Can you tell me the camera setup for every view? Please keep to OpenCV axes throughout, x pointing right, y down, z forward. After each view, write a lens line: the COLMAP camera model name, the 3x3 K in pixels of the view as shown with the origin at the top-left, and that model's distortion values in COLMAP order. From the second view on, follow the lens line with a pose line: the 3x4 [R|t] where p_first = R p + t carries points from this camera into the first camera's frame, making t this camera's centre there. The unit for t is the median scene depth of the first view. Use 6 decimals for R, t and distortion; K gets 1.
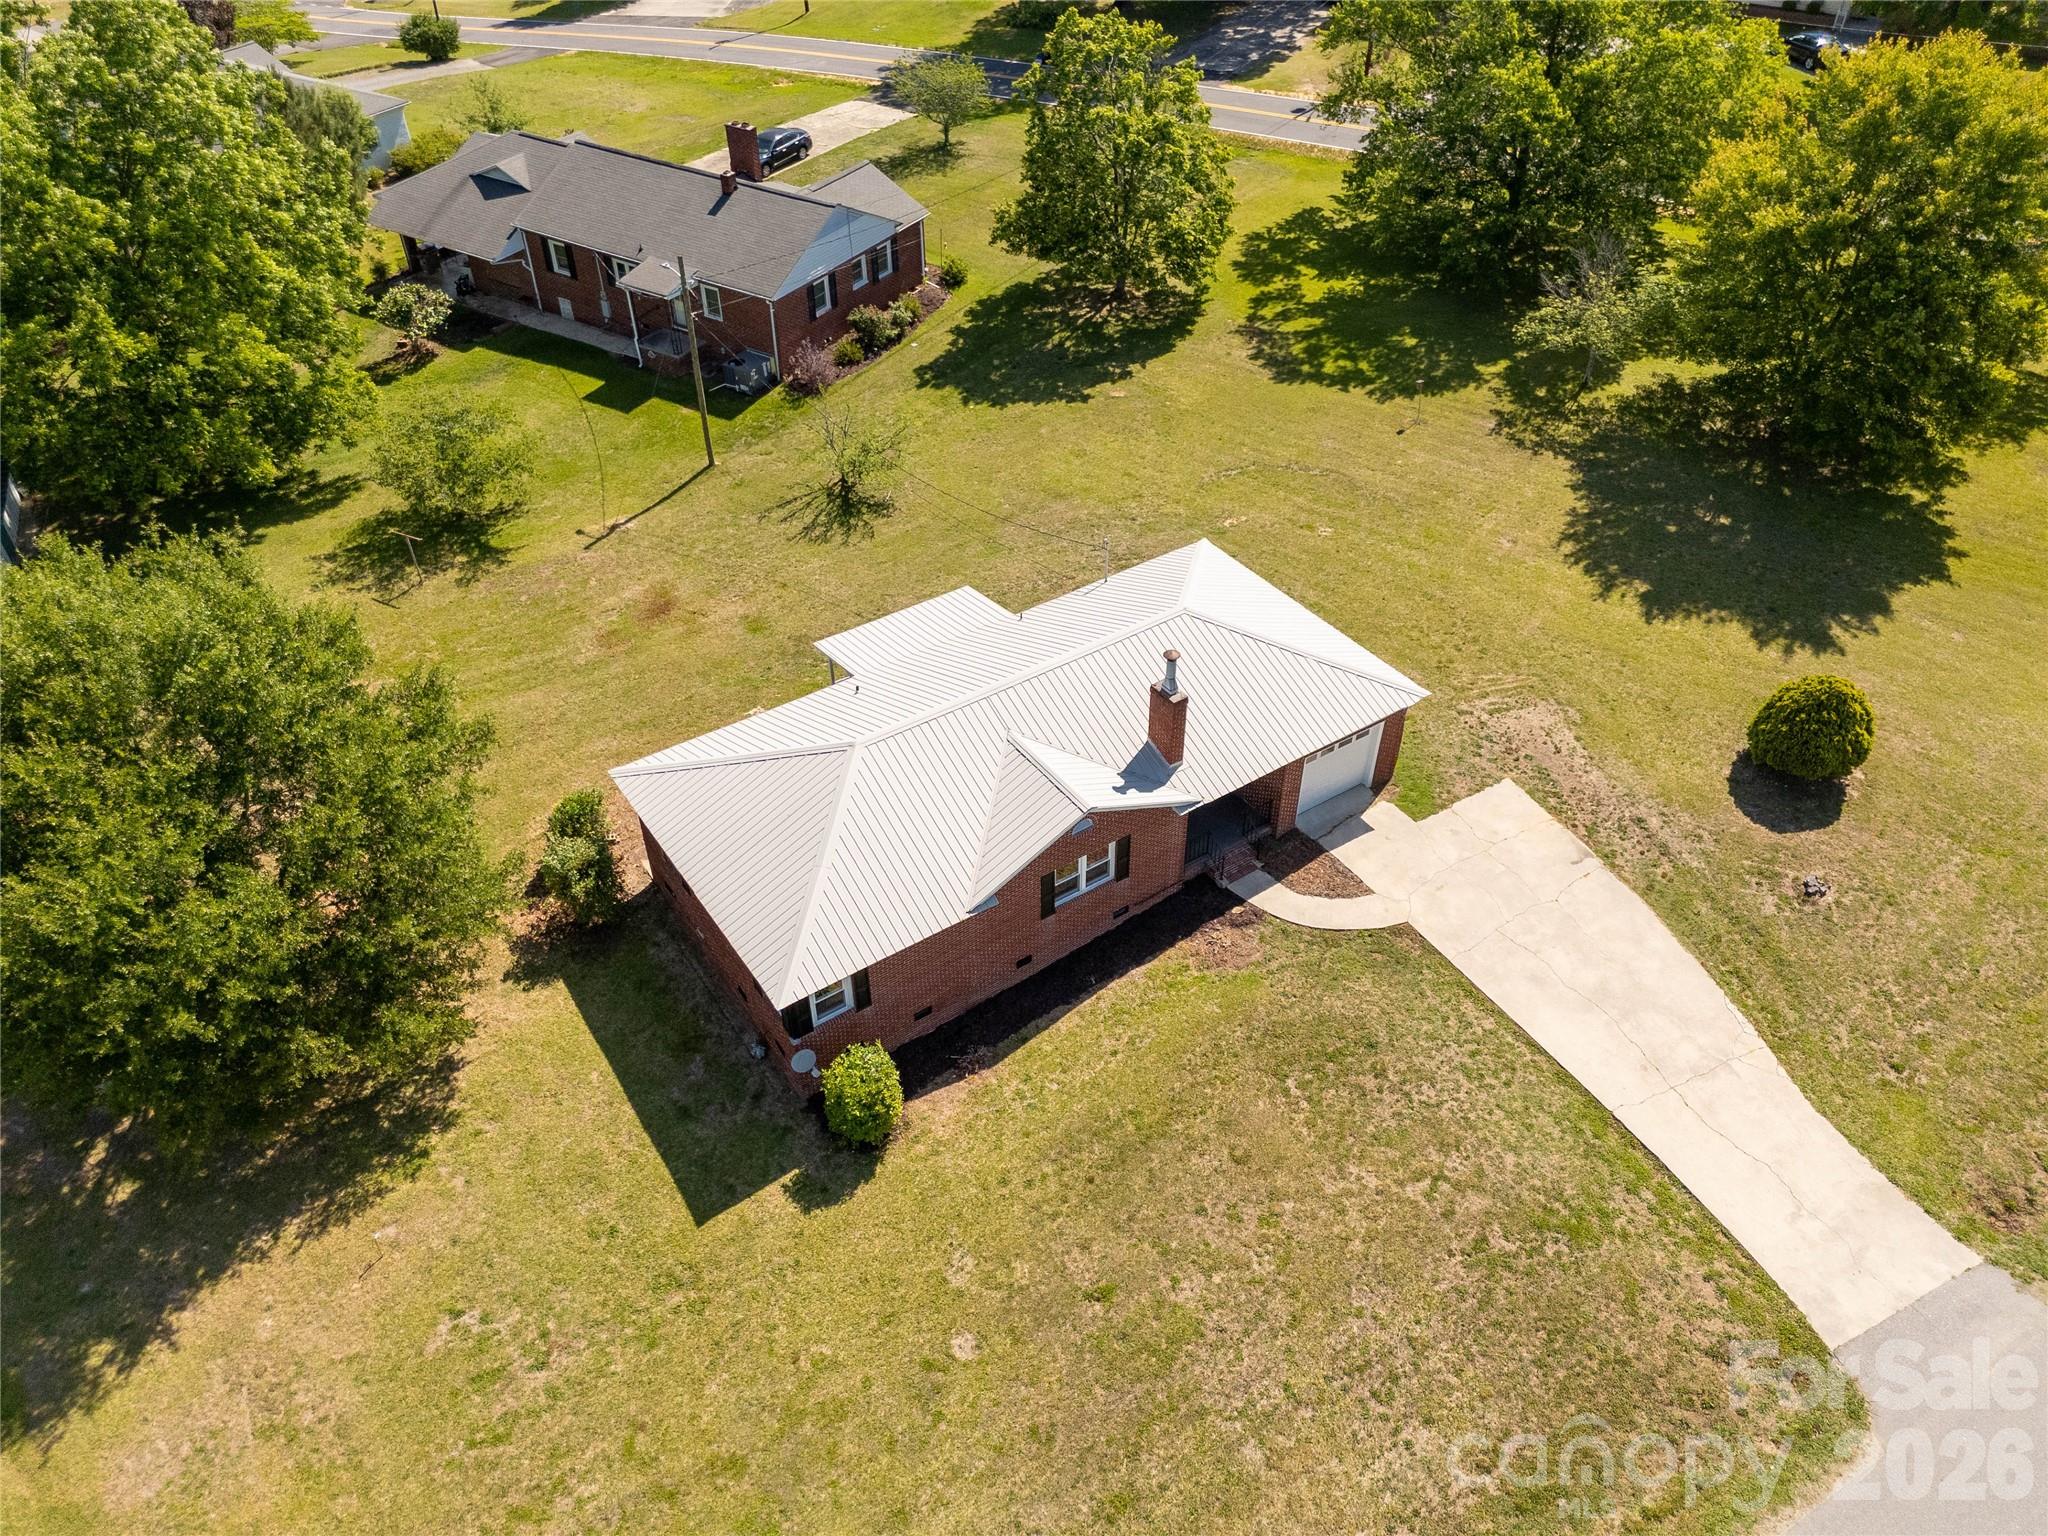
lens RADIAL K [[1523.4, 0, 1019.3], [0, 1523.4, 761.8], [0, 0, 1]] dist [0.061766, -0.044275]
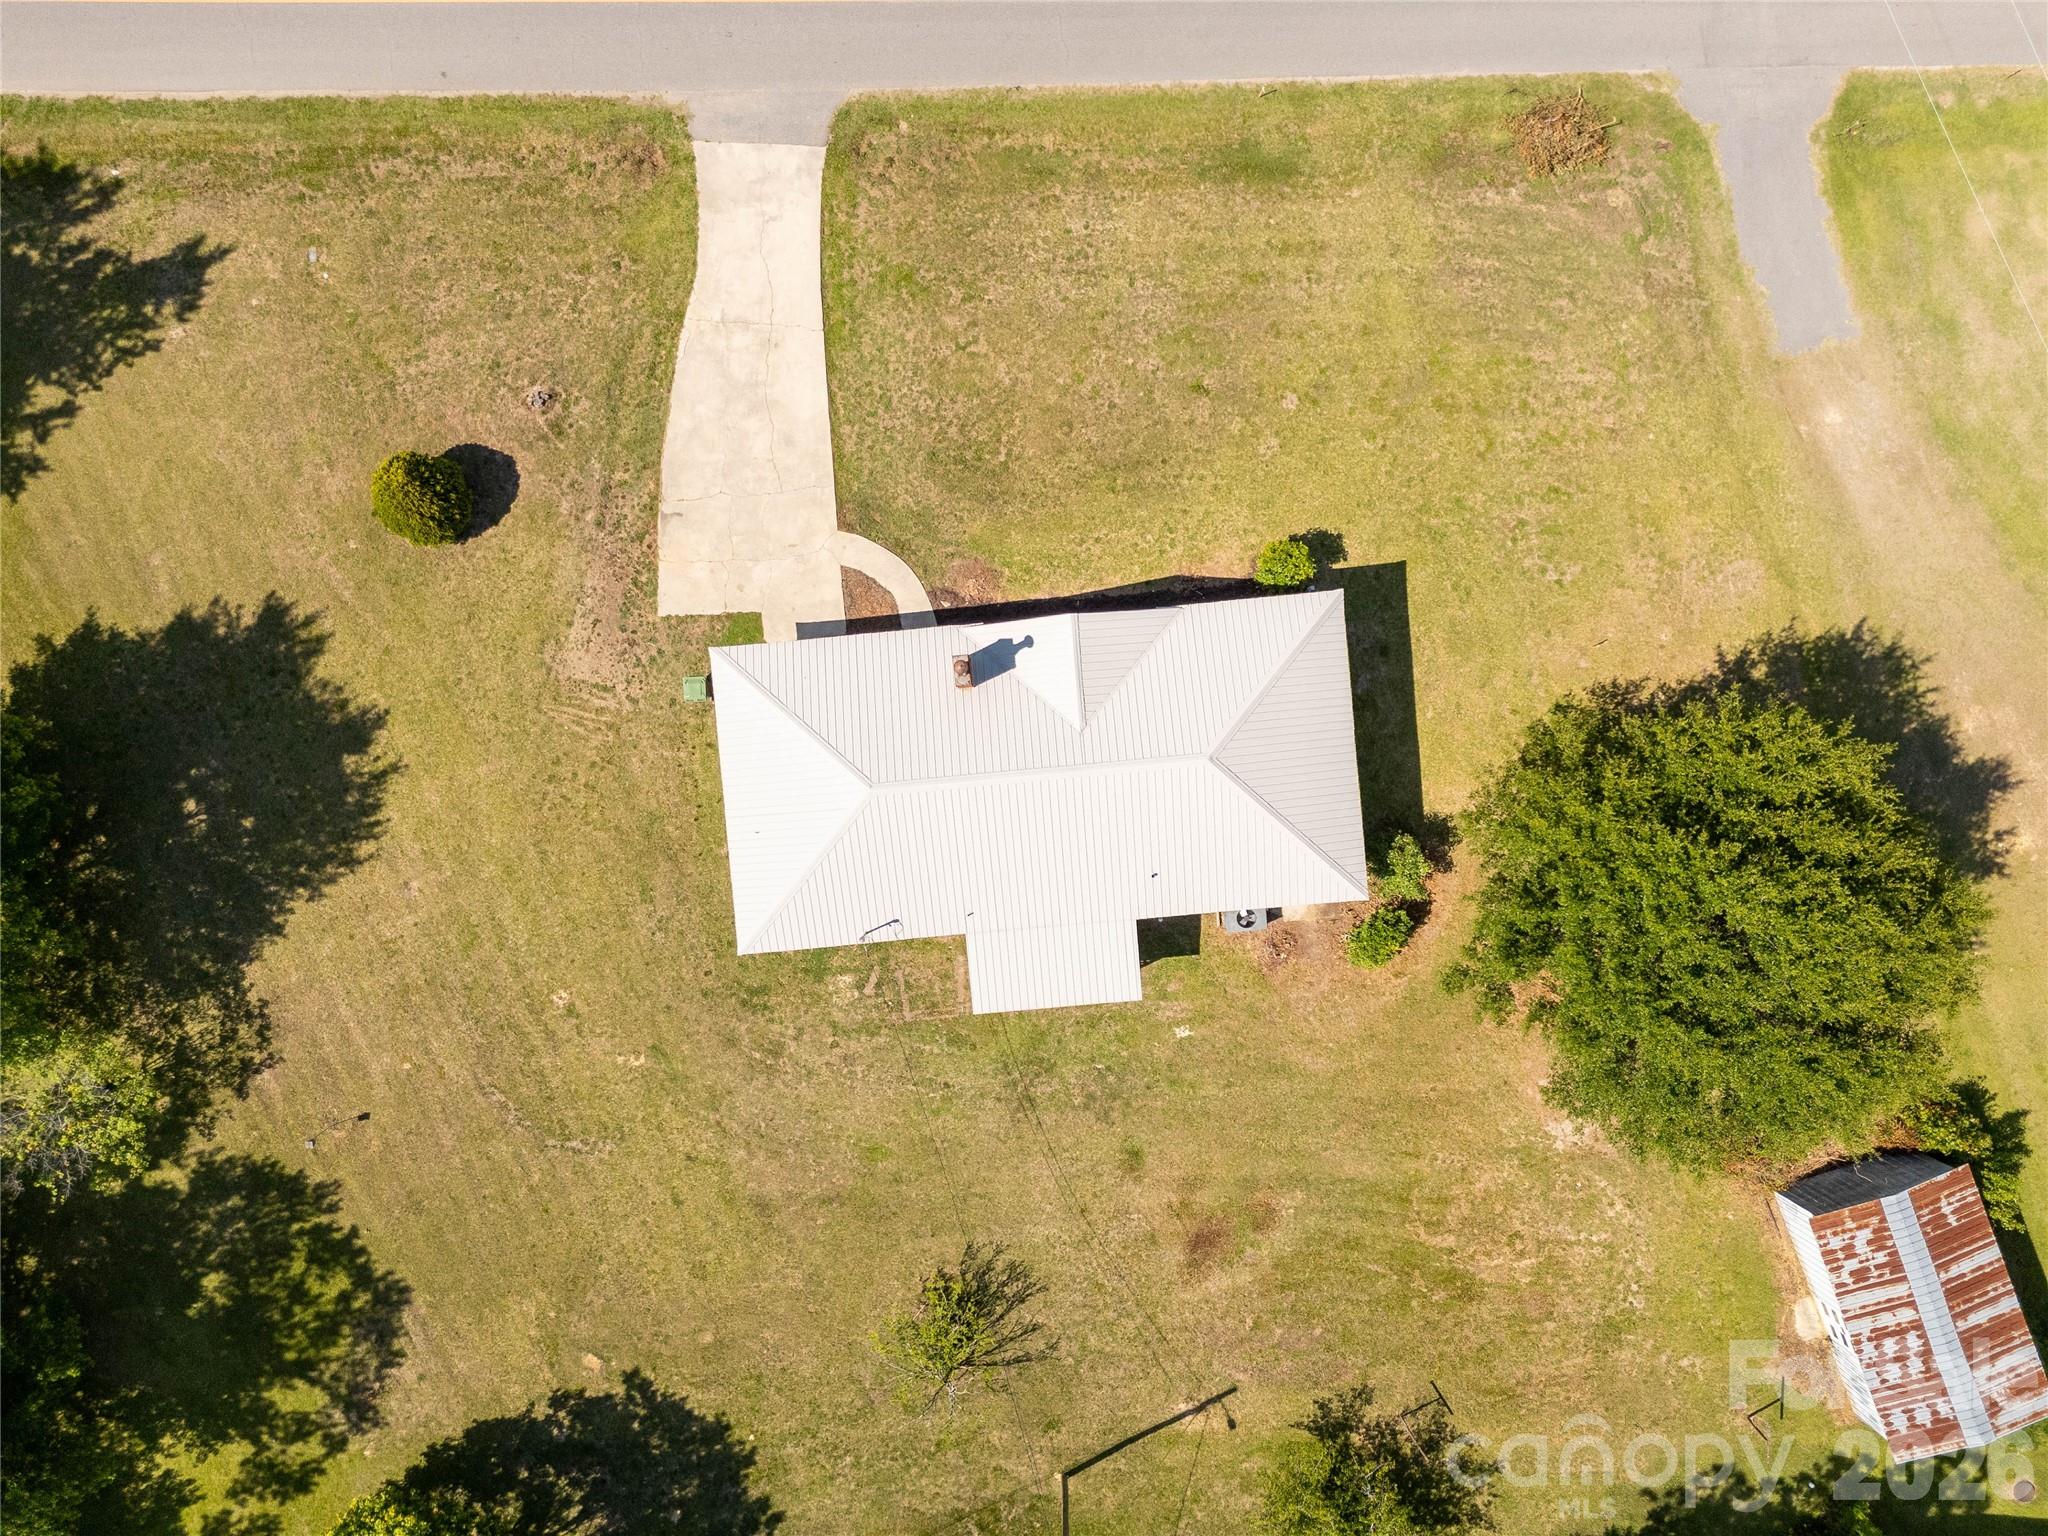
lens RADIAL K [[1523.4, 0, 1019.3], [0, 1523.4, 761.8], [0, 0, 1]] dist [0.061766, -0.044275]
pose [[-0.877637, -0.479006, 0.017511, 0.003306], [0.329819, -0.576980, 0.747204, -0.847271], [-0.347812, 0.661549, 0.664364, 0.206363]]
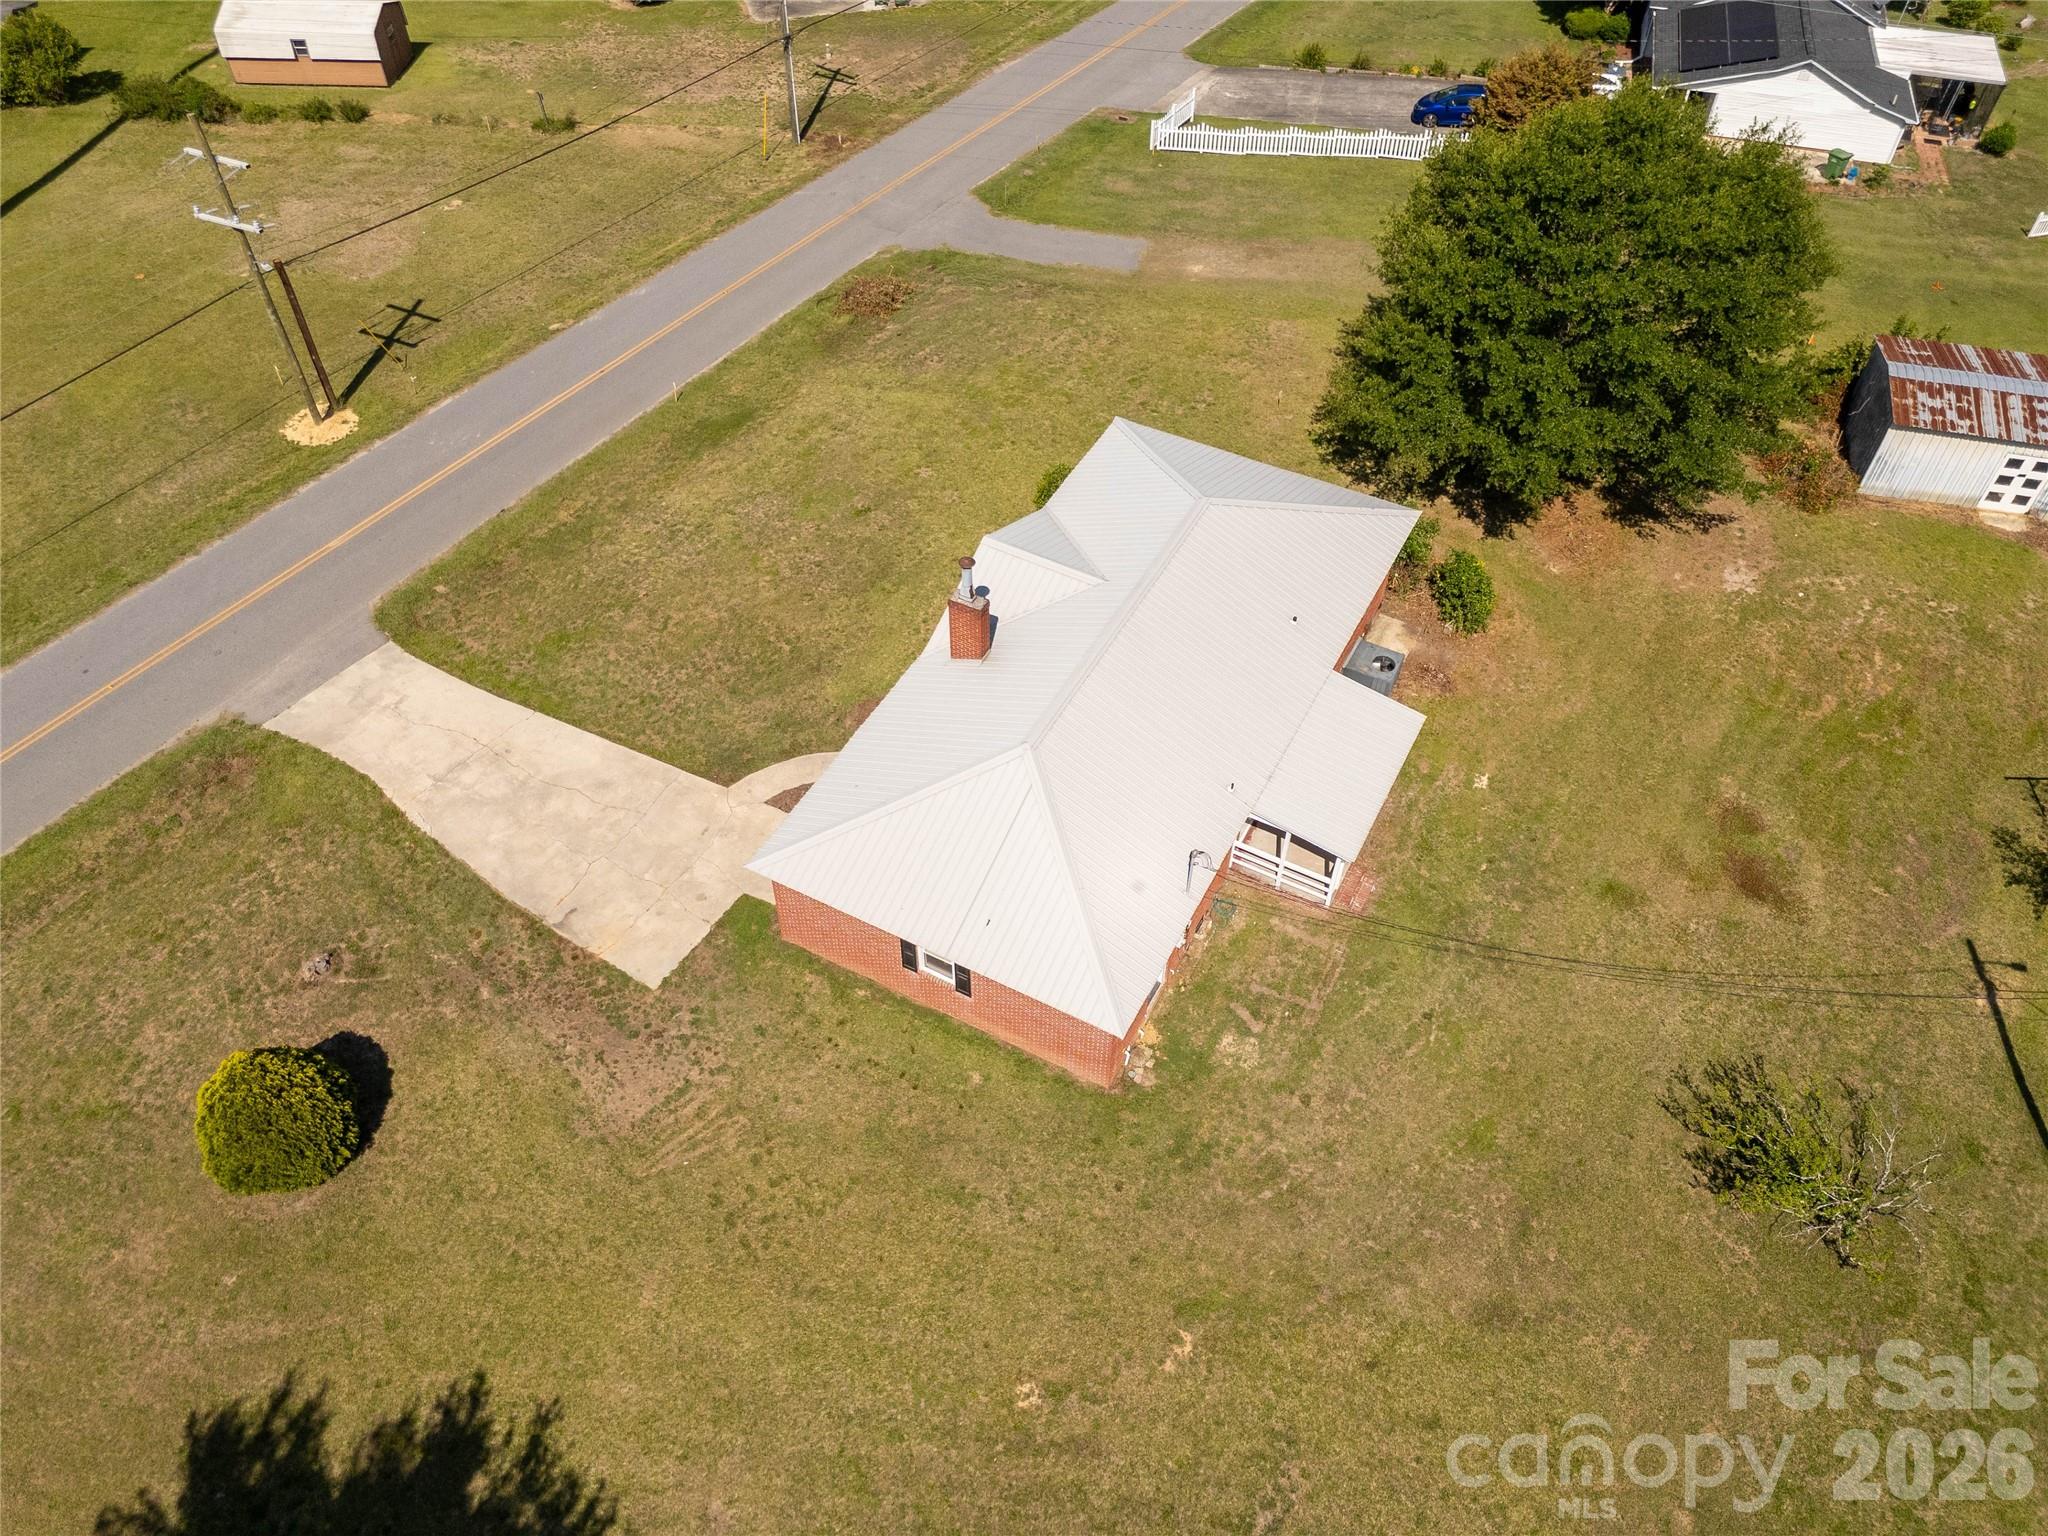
lens RADIAL K [[1523.4, 0, 1019.3], [0, 1523.4, 761.8], [0, 0, 1]] dist [0.061766, -0.044275]
pose [[-0.881714, 0.355814, -0.309801, 0.363573], [-0.301463, 0.080204, 0.950099, -0.868739], [0.362906, 0.931109, 0.036548, 0.940455]]
